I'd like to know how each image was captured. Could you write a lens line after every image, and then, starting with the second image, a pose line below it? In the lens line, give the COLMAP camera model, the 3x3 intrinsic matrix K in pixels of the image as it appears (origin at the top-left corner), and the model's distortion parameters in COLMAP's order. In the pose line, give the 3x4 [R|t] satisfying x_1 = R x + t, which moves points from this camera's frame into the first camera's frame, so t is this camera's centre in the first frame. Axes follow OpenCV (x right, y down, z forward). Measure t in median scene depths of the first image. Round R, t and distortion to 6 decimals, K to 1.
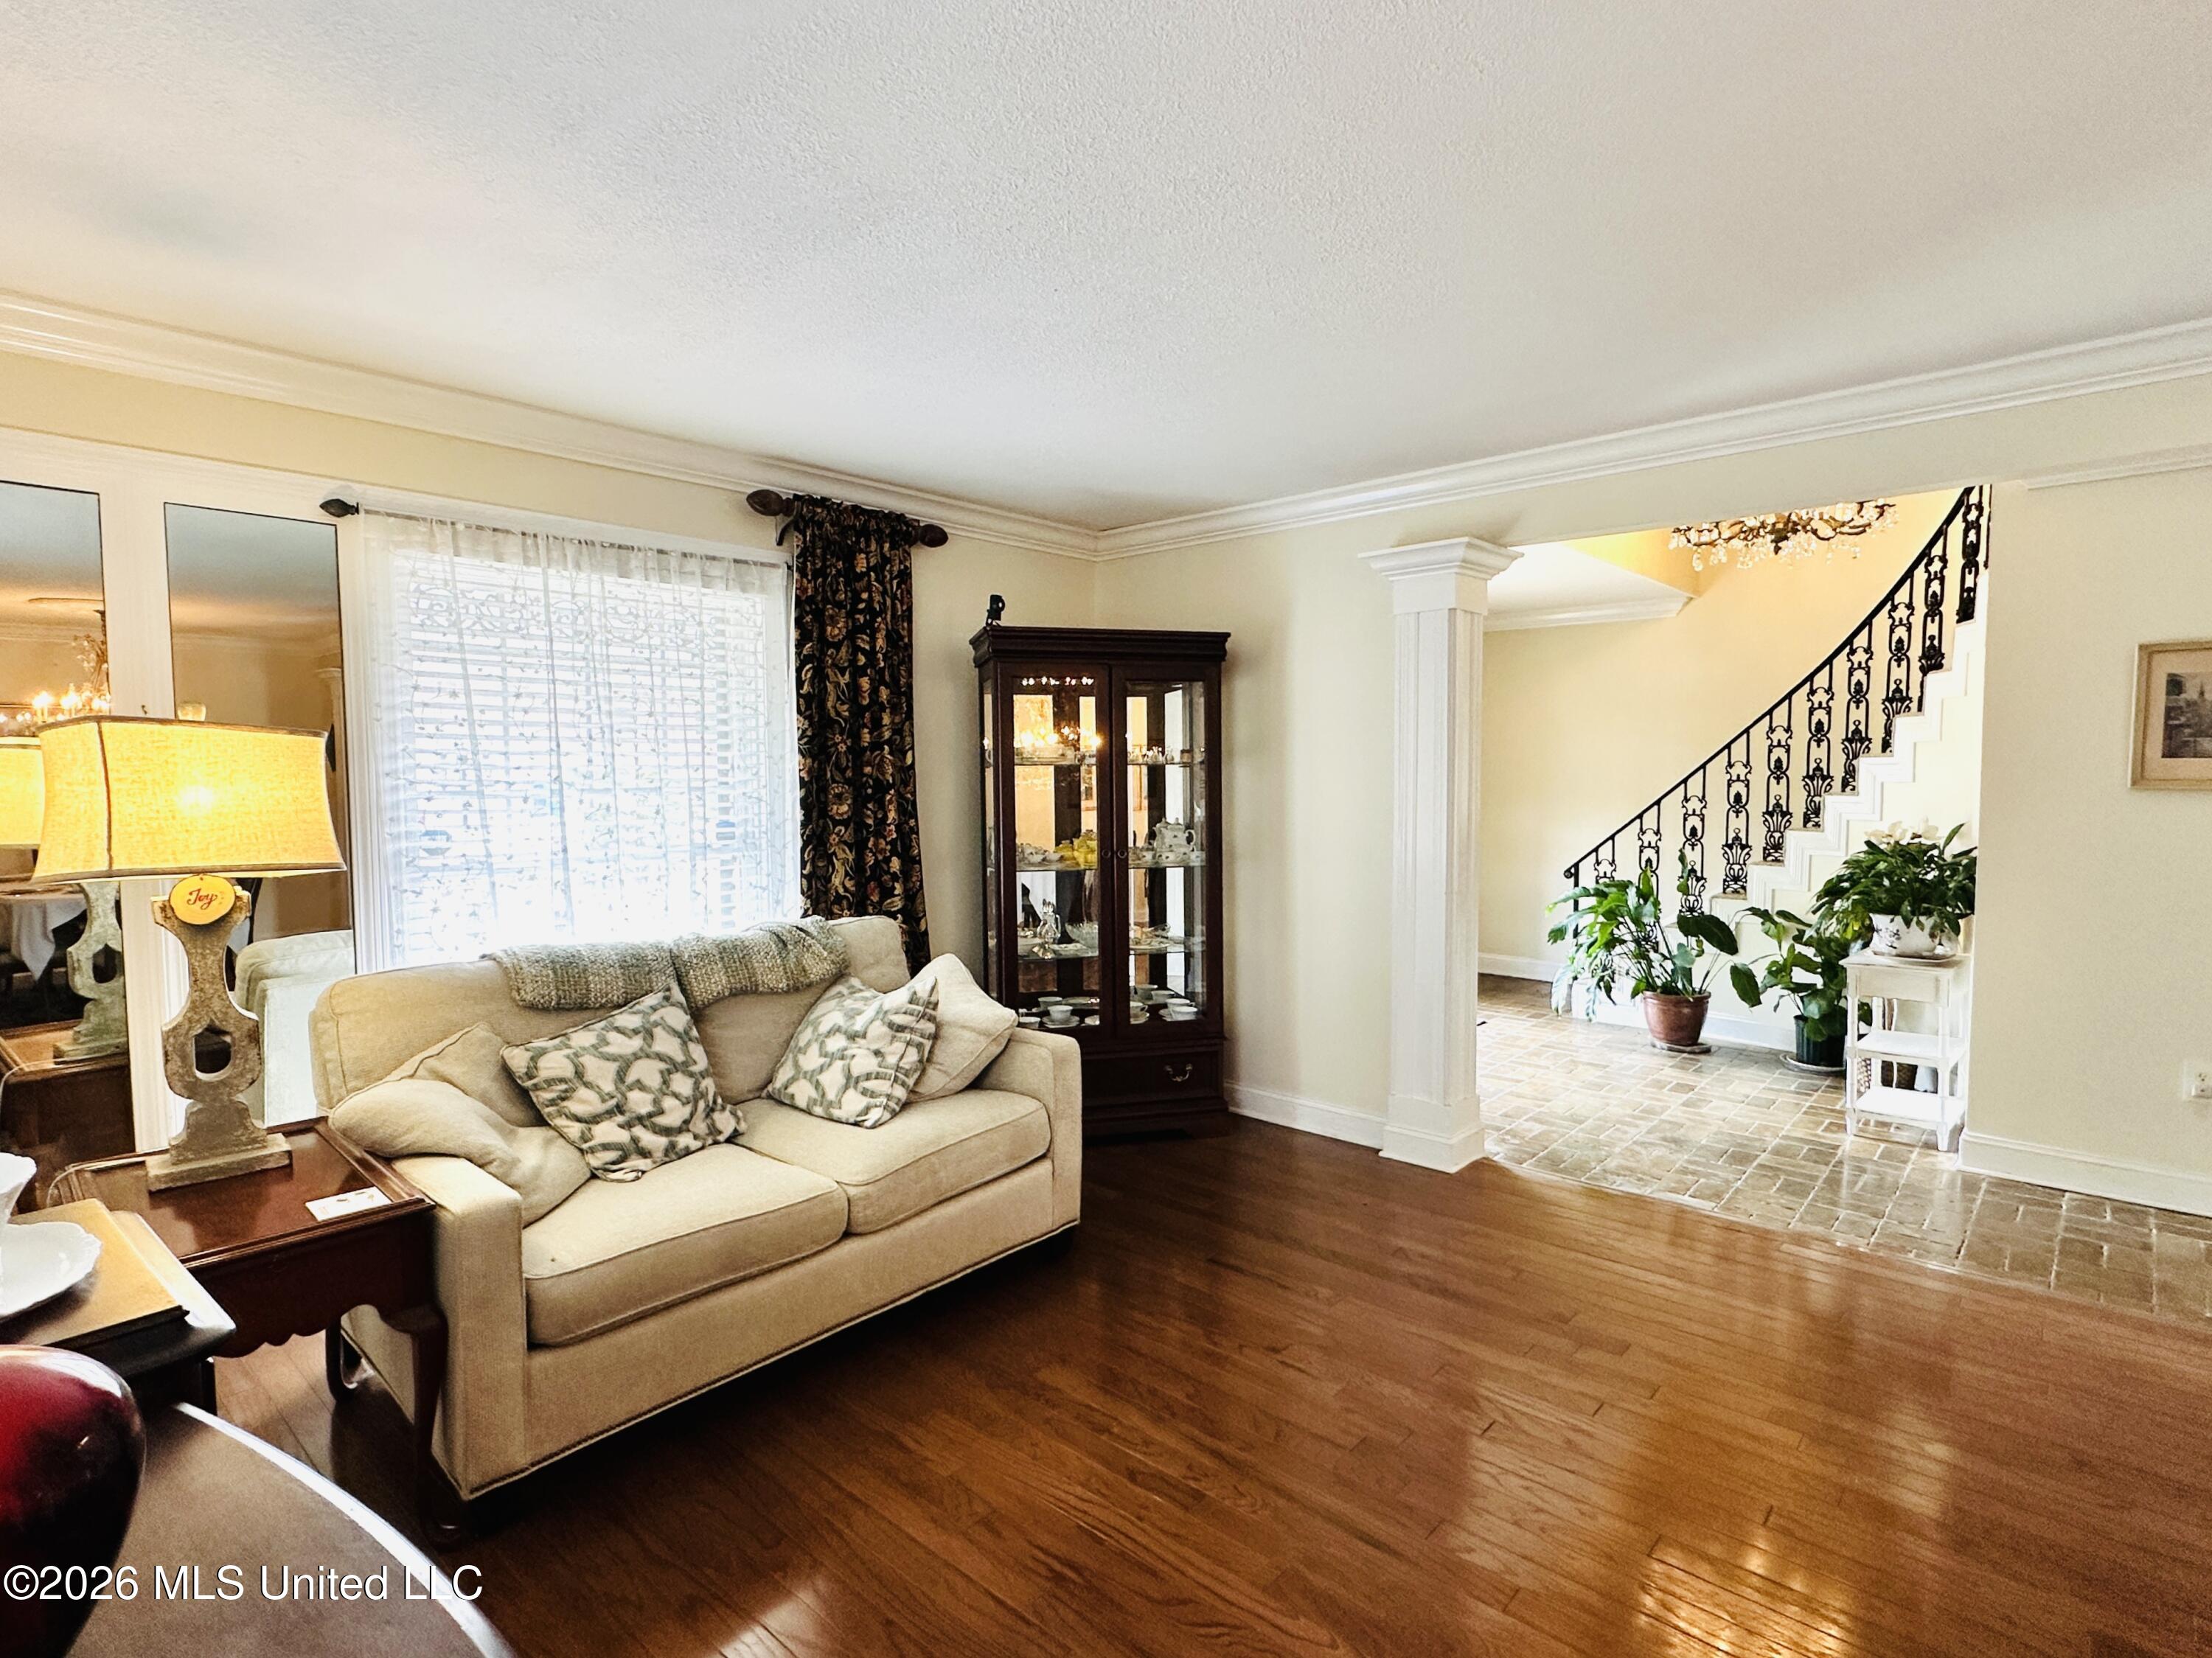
lens RADIAL K [[1132.8, 0, 1106.0], [0, 1132.8, 829.0], [0, 0, 1]] dist [0.001847, 0.000108]
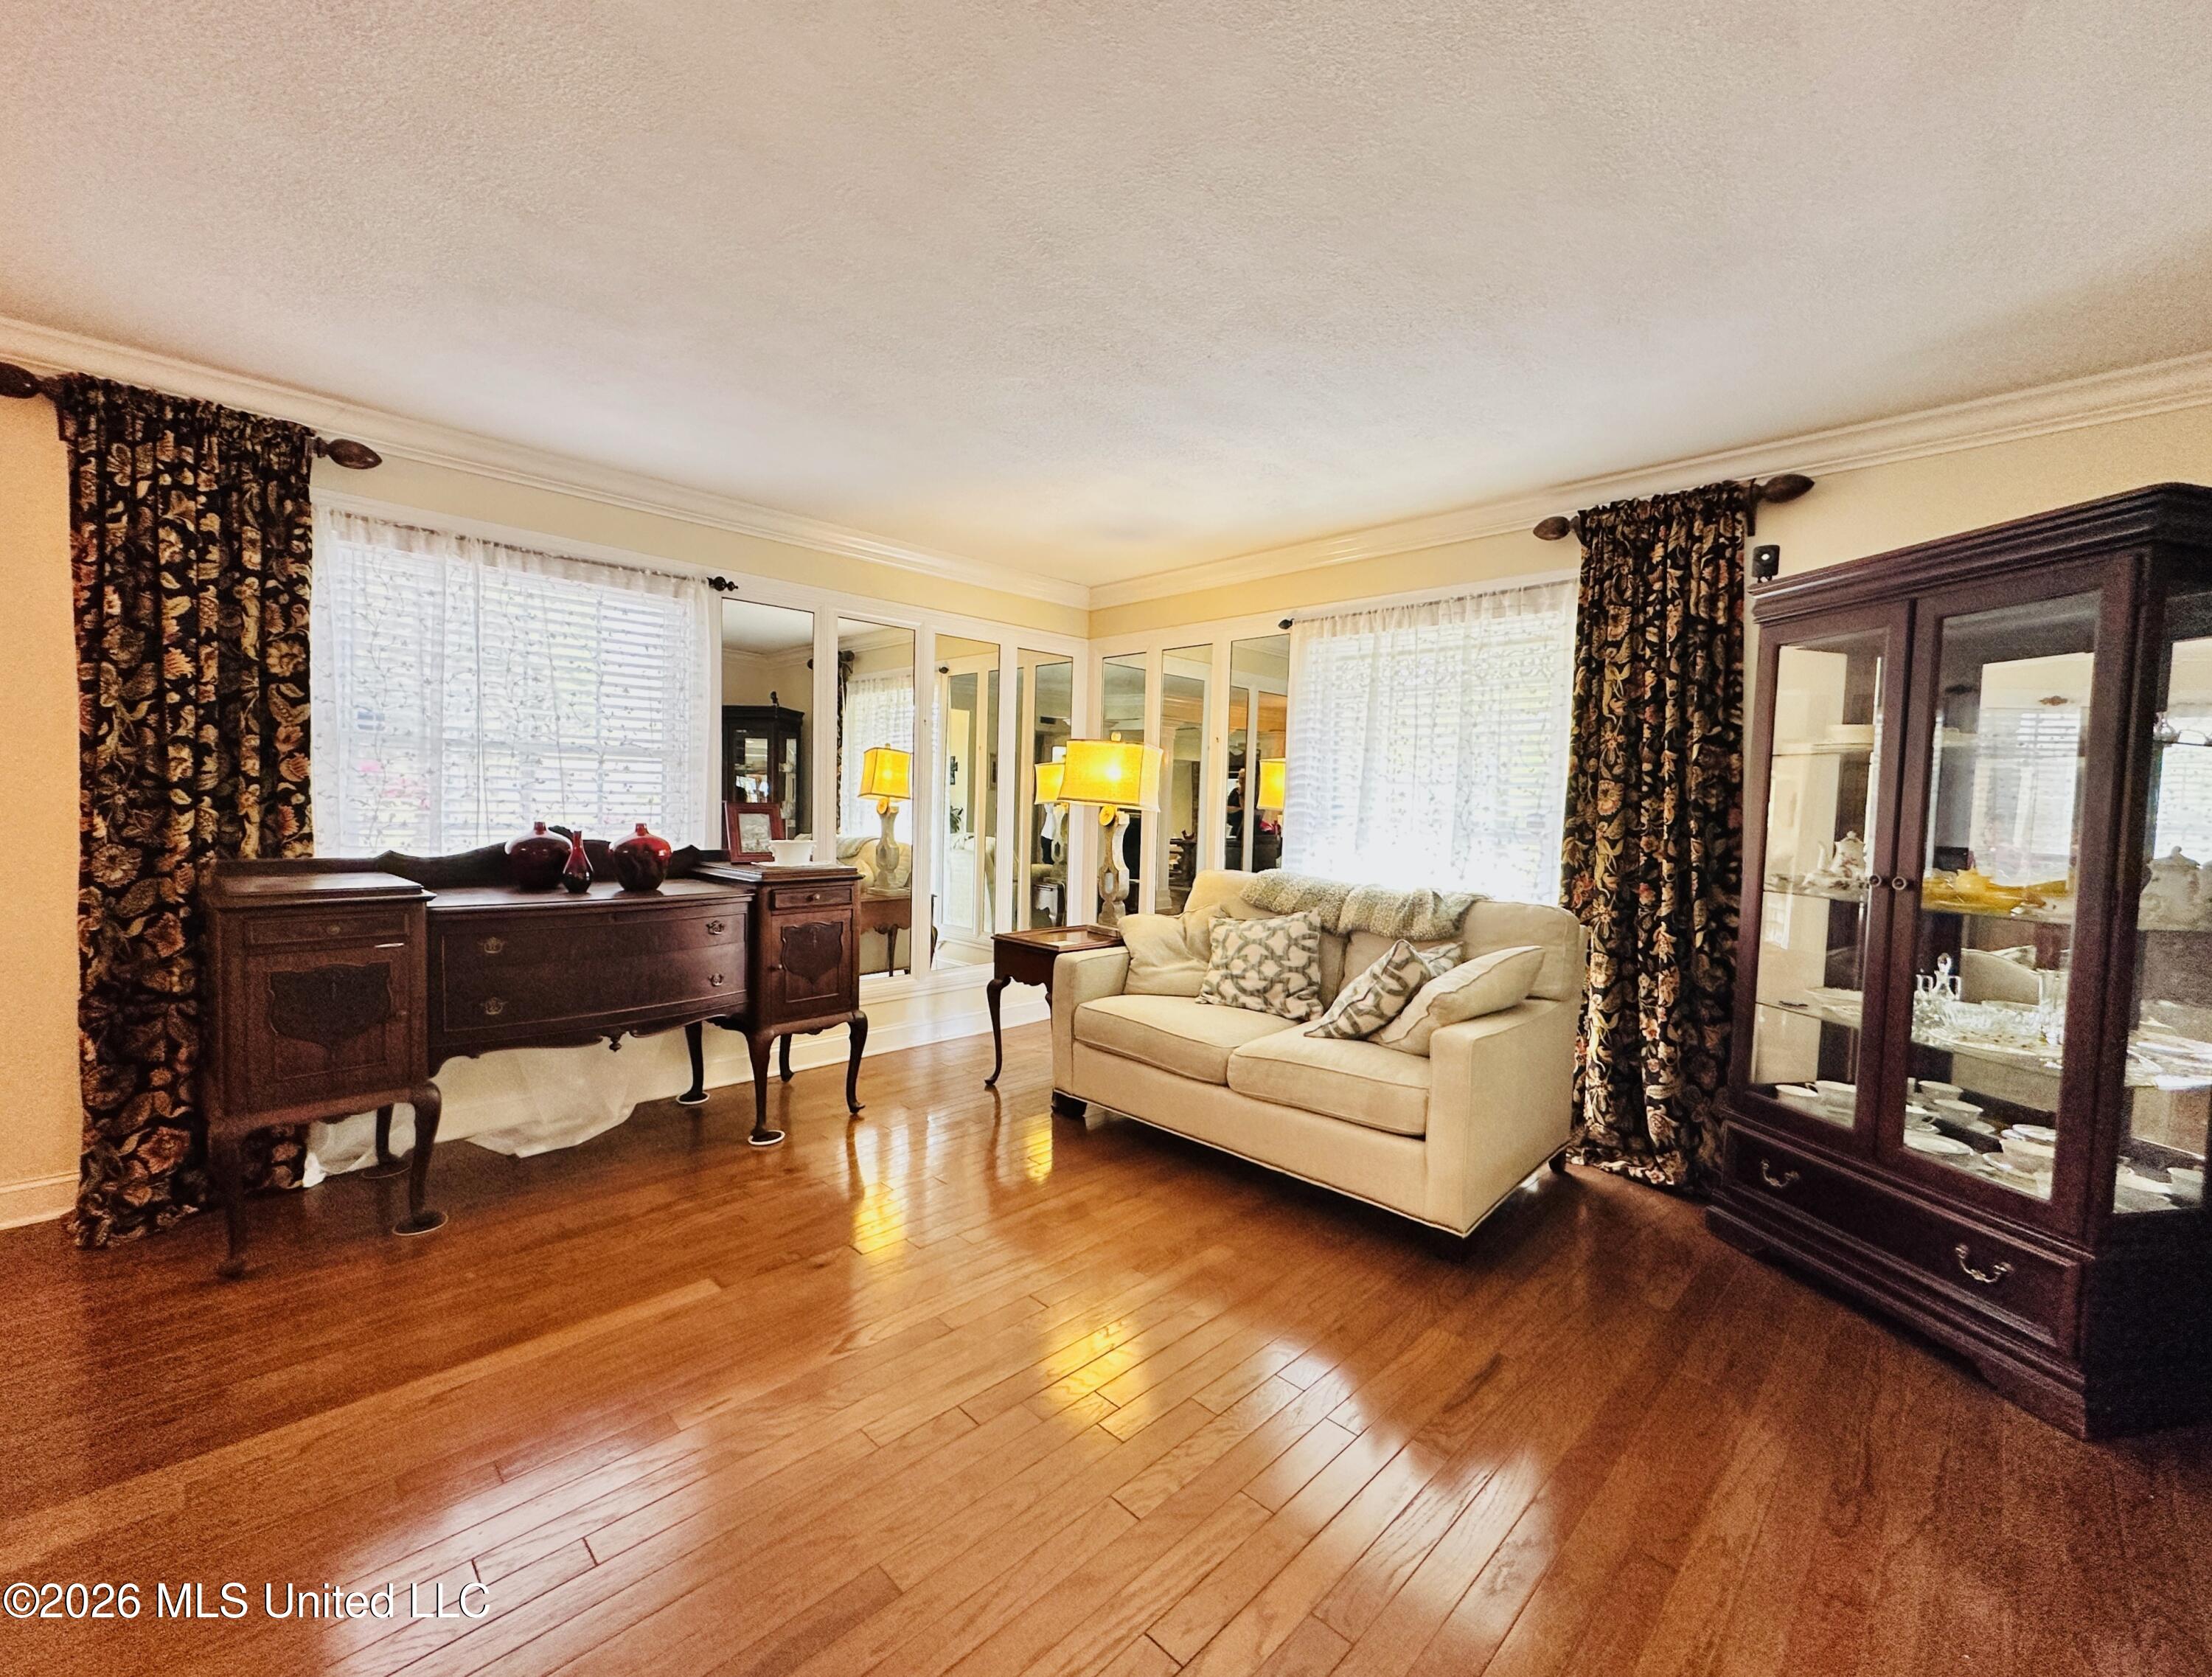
lens RADIAL K [[913.9, 0, 1106.0], [0, 913.9, 838.5], [0, 0, 1]] dist [-0.001225, -0.000062]
pose [[-0.057285, 0.047211, -0.997241, 0.608824], [-0.081186, 0.995353, 0.051785, 0.005946], [0.995051, 0.083929, -0.053186, 0.601253]]
